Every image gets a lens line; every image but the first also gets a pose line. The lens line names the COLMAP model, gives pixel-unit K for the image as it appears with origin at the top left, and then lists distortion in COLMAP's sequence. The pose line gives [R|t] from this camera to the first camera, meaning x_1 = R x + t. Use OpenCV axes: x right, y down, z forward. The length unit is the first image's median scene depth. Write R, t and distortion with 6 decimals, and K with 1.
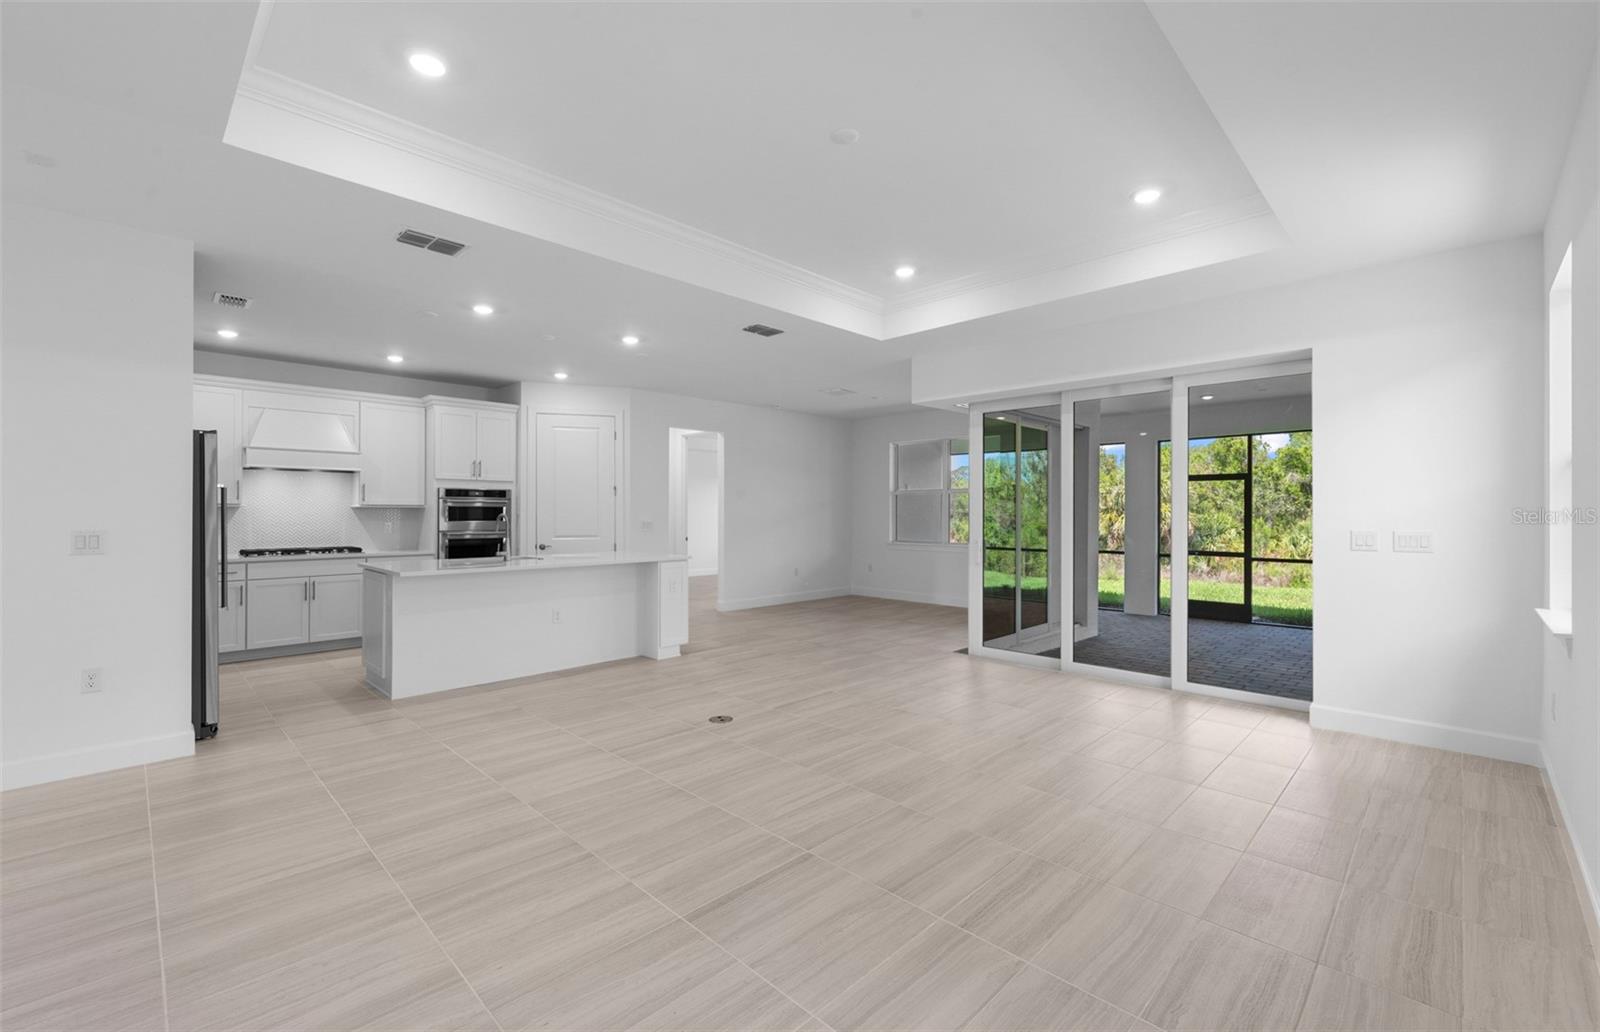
lens RADIAL K [[679.8, 0, 797.0], [0, 679.8, 501.5], [0, 0, 1]] dist [0.004036, 0.000565]
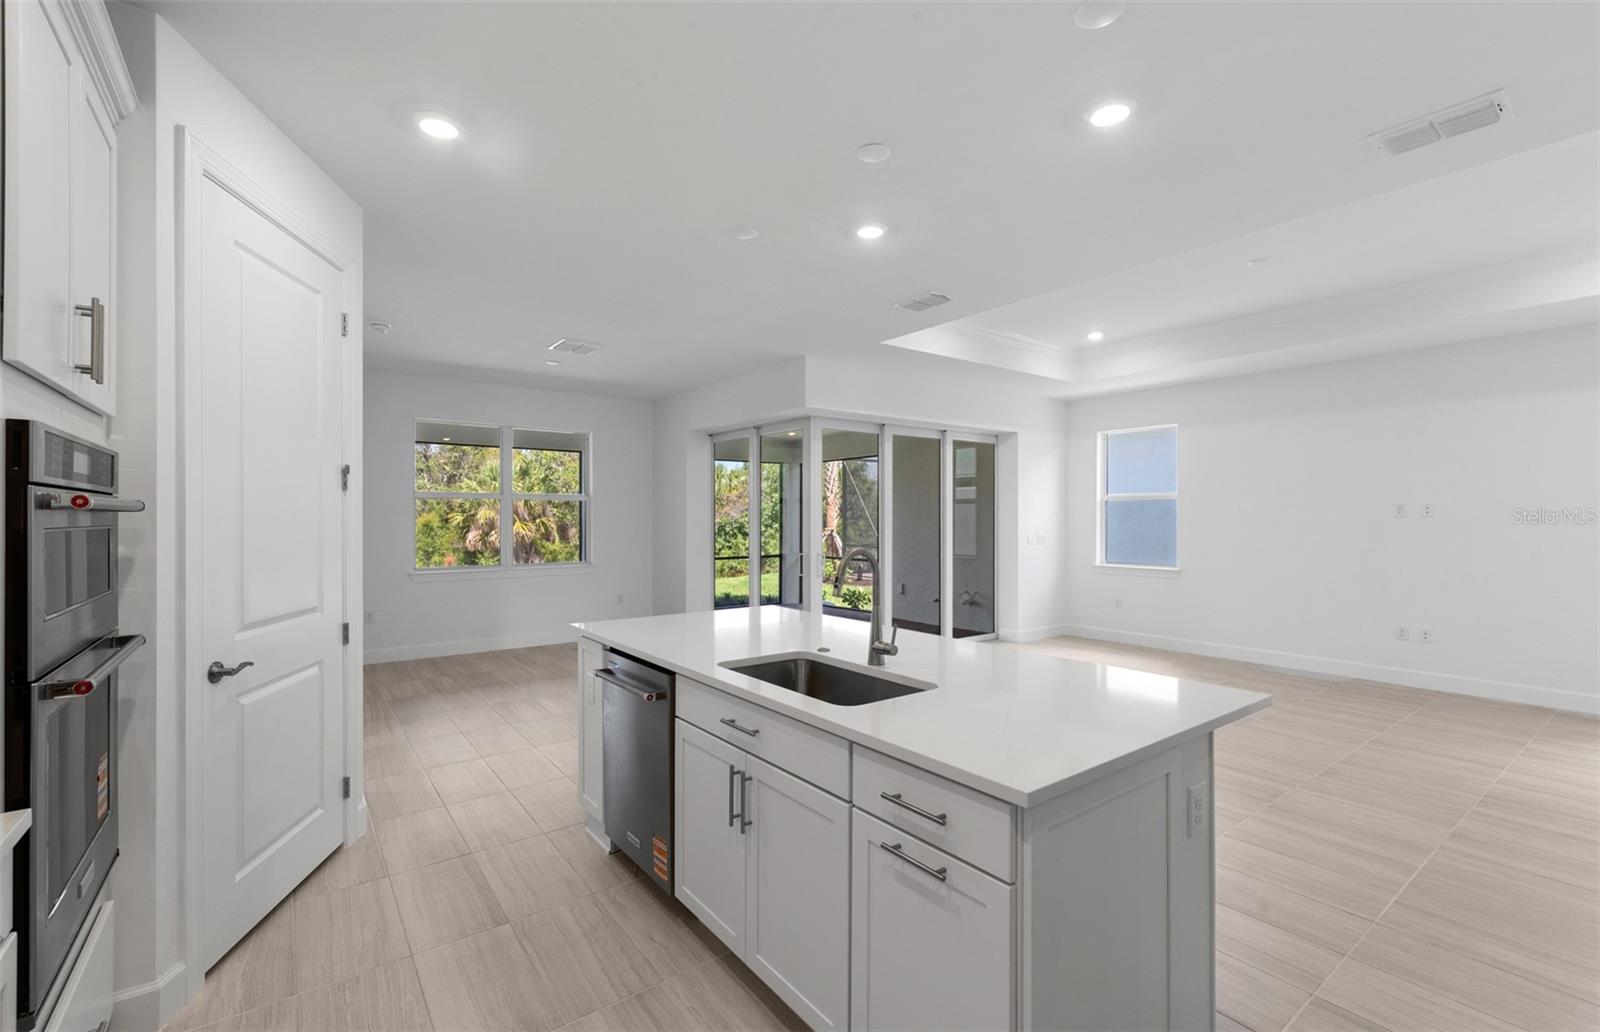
lens RADIAL K [[679.8, 0, 797.6], [0, 679.8, 527.1], [0, 0, 1]] dist [0.004036, 0.000565]
pose [[0.143889, -0.015246, 0.989476, -0.662902], [-0.015347, 0.999727, 0.017636, 0.000440], [-0.989475, -0.017723, 0.143616, 0.797688]]
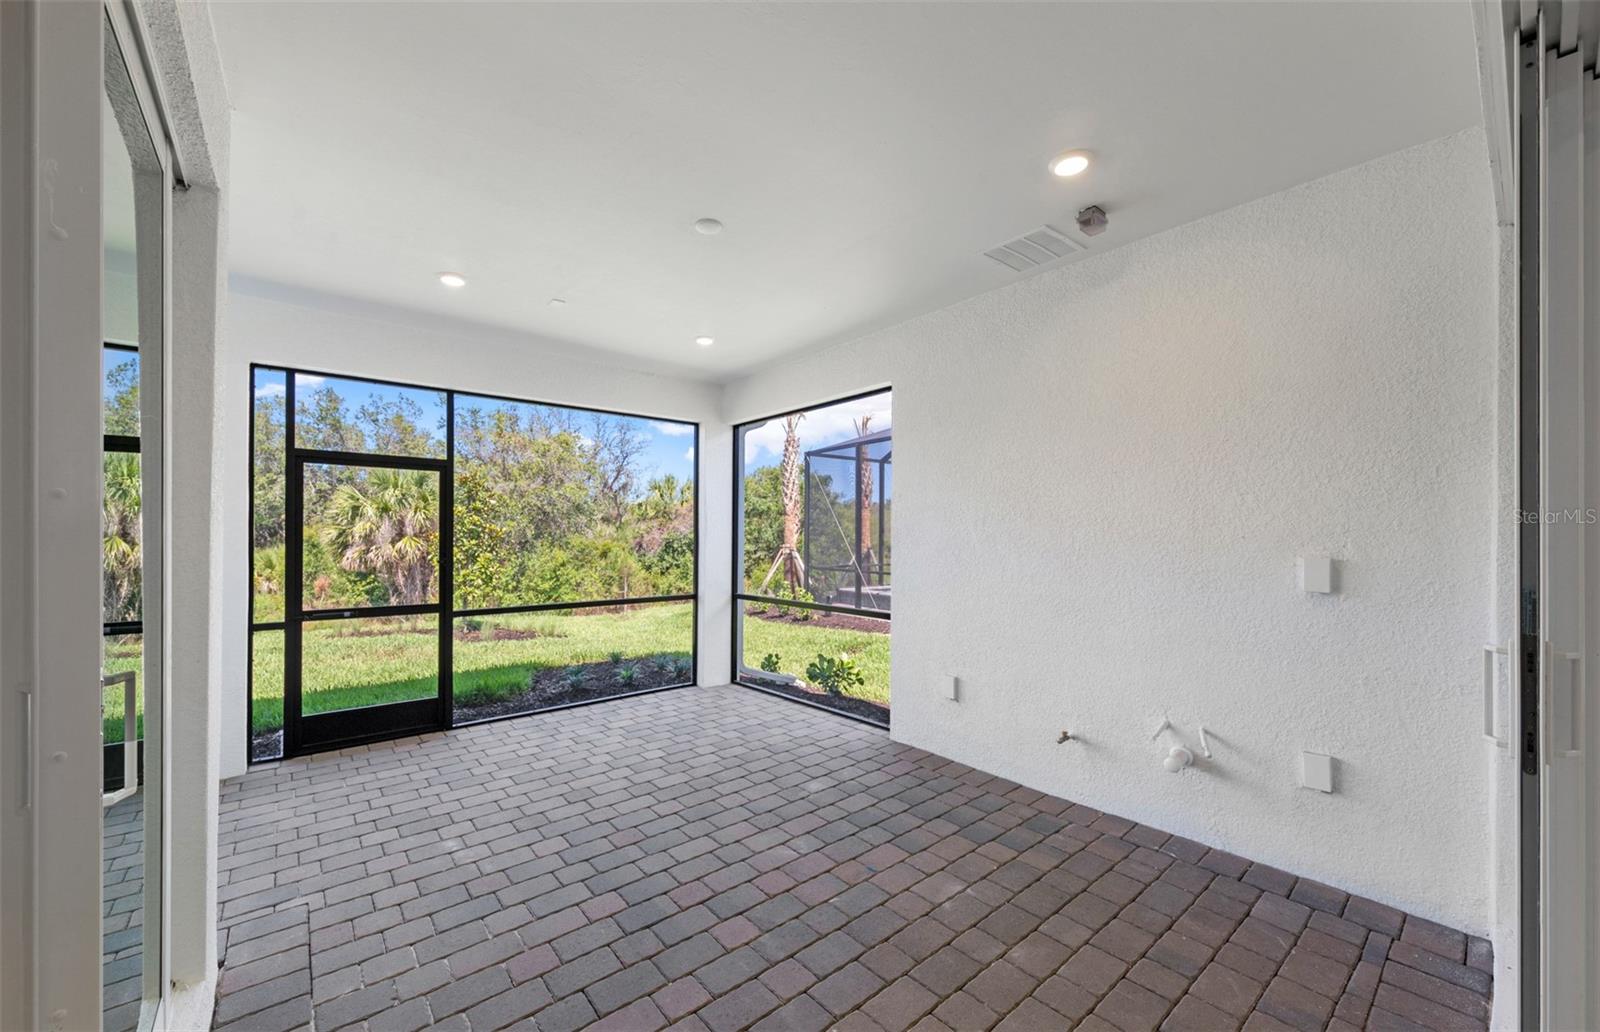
lens RADIAL K [[614.9, 0, 788.5], [0, 614.9, 533.6], [0, 0, 1]] dist [0.005236, -0.000423]
pose [[0.099890, 0.001452, 0.994997, 0.251499], [-0.017402, 0.999849, 0.000288, 0.017742], [-0.994846, -0.017344, 0.099900, 0.879999]]
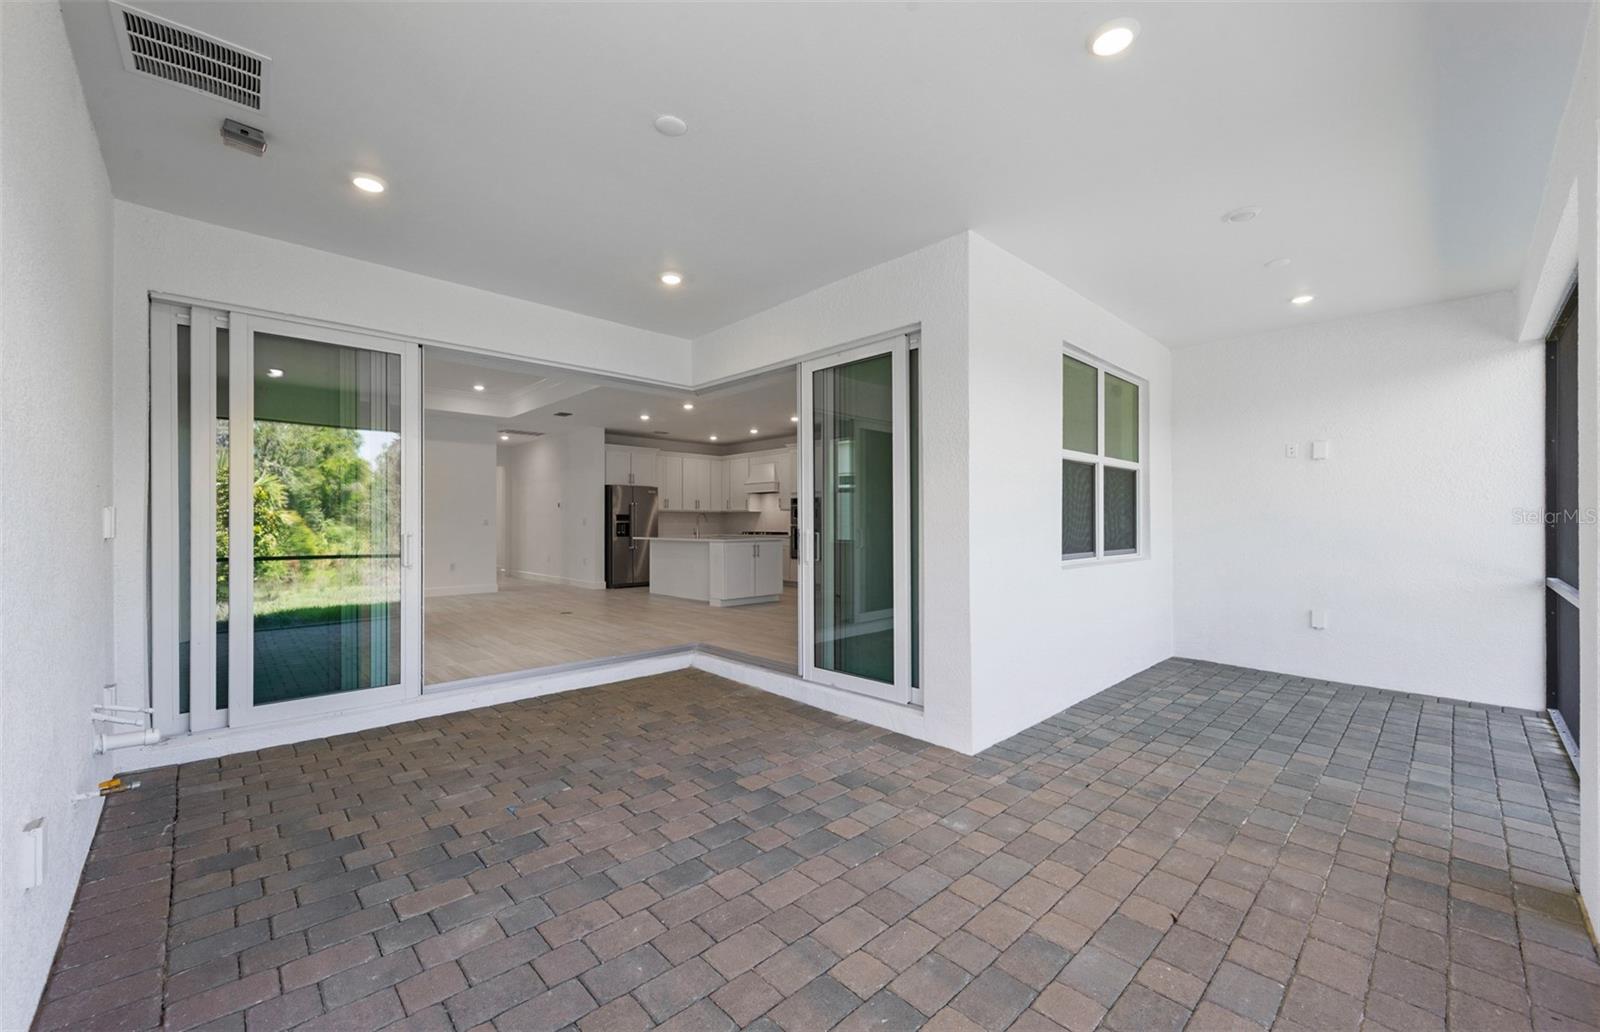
lens RADIAL K [[614.9, 0, 795.9], [0, 614.9, 526.1], [0, 0, 1]] dist [0.005236, -0.000423]
pose [[-0.026537, 0.002708, -0.999644, 1.018753], [0.014857, 0.999887, 0.002314, 0.045582], [0.999537, -0.014790, -0.026575, 1.057214]]
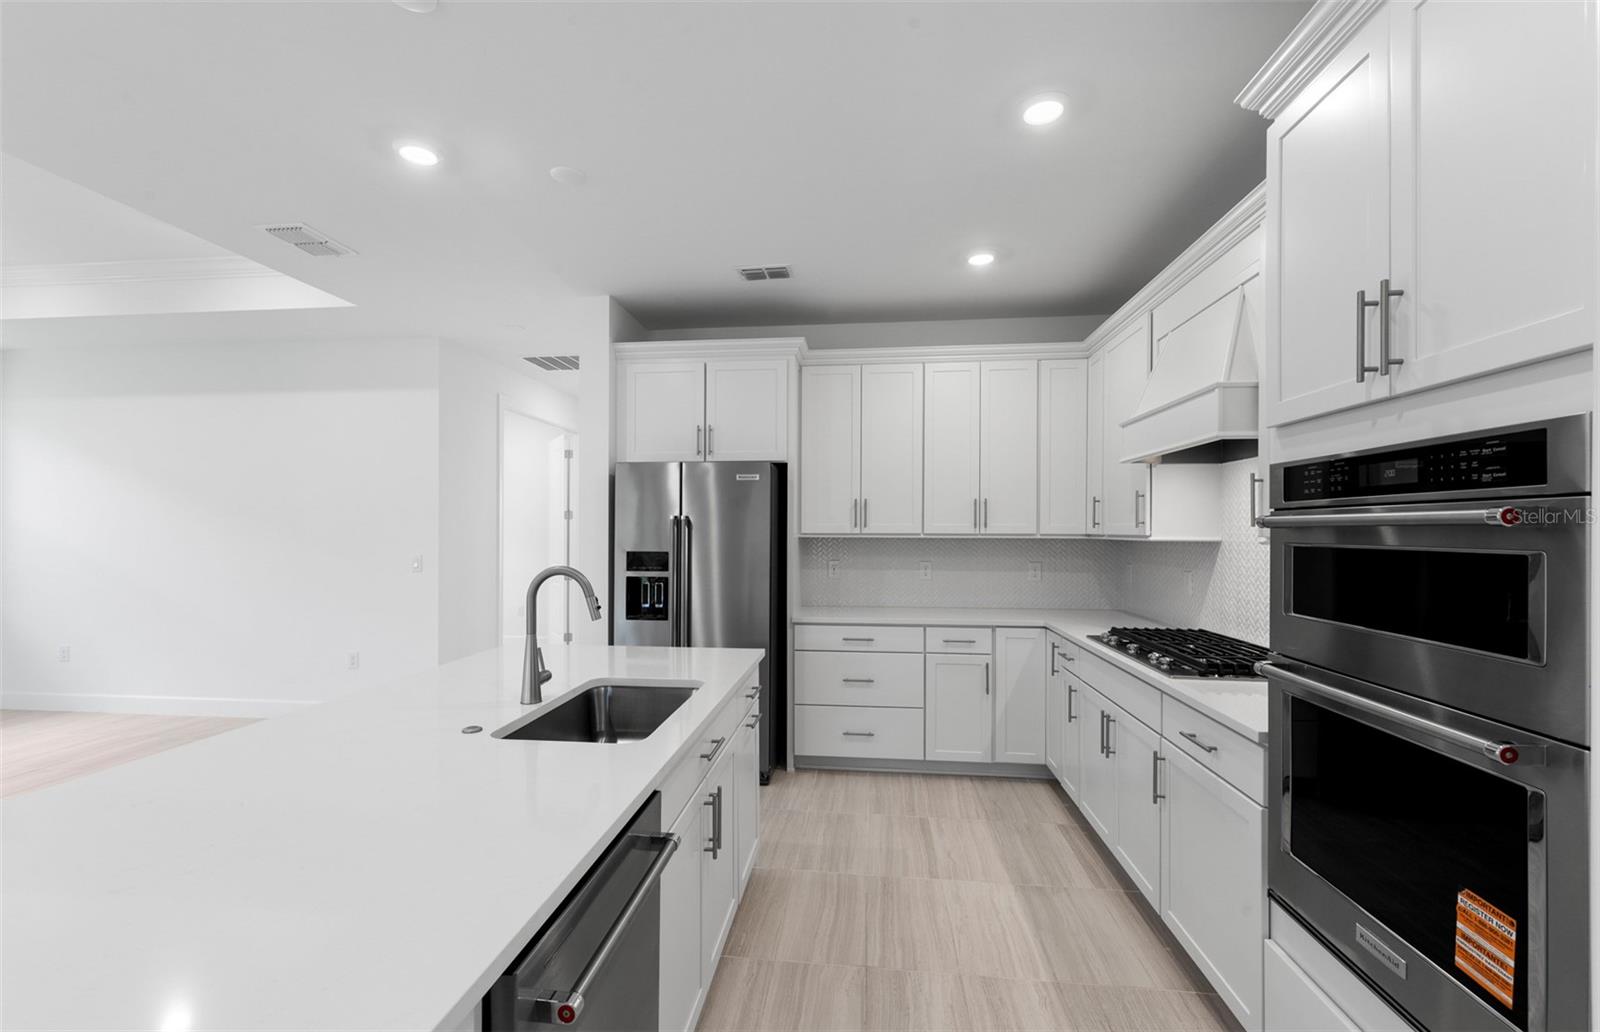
lens RADIAL K [[679.8, 0, 792.6], [0, 679.8, 531.9], [0, 0, 1]] dist [0.004036, 0.000565]
pose [[-0.789850, -0.002963, -0.613293, -0.254163], [0.005262, 0.999919, -0.011607, 0.004732], [0.613277, -0.012395, -0.789770, 1.087821]]
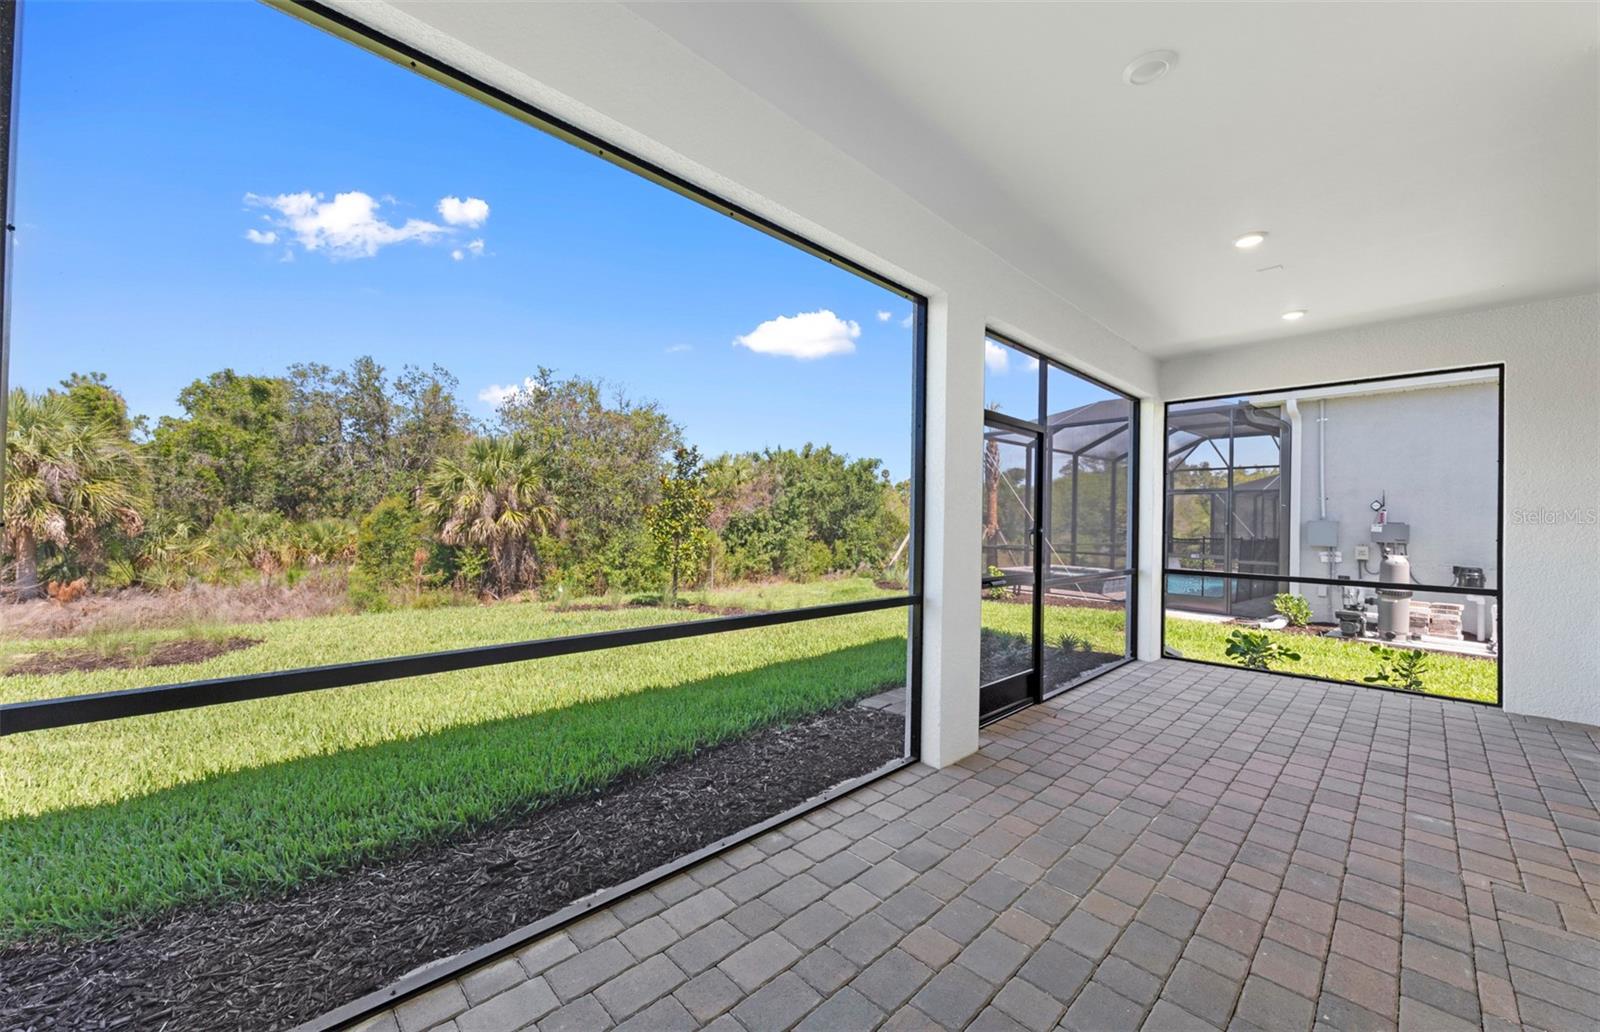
lens RADIAL K [[585.0, 0, 787.2], [0, 585.0, 506.1], [0, 0, 1]] dist [0.004702, -0.000092]
pose [[0.027429, 0.021189, 0.999399, 0.244417], [-0.036633, 0.999125, -0.020177, 0.050687], [-0.998952, -0.036058, 0.028181, 1.553450]]
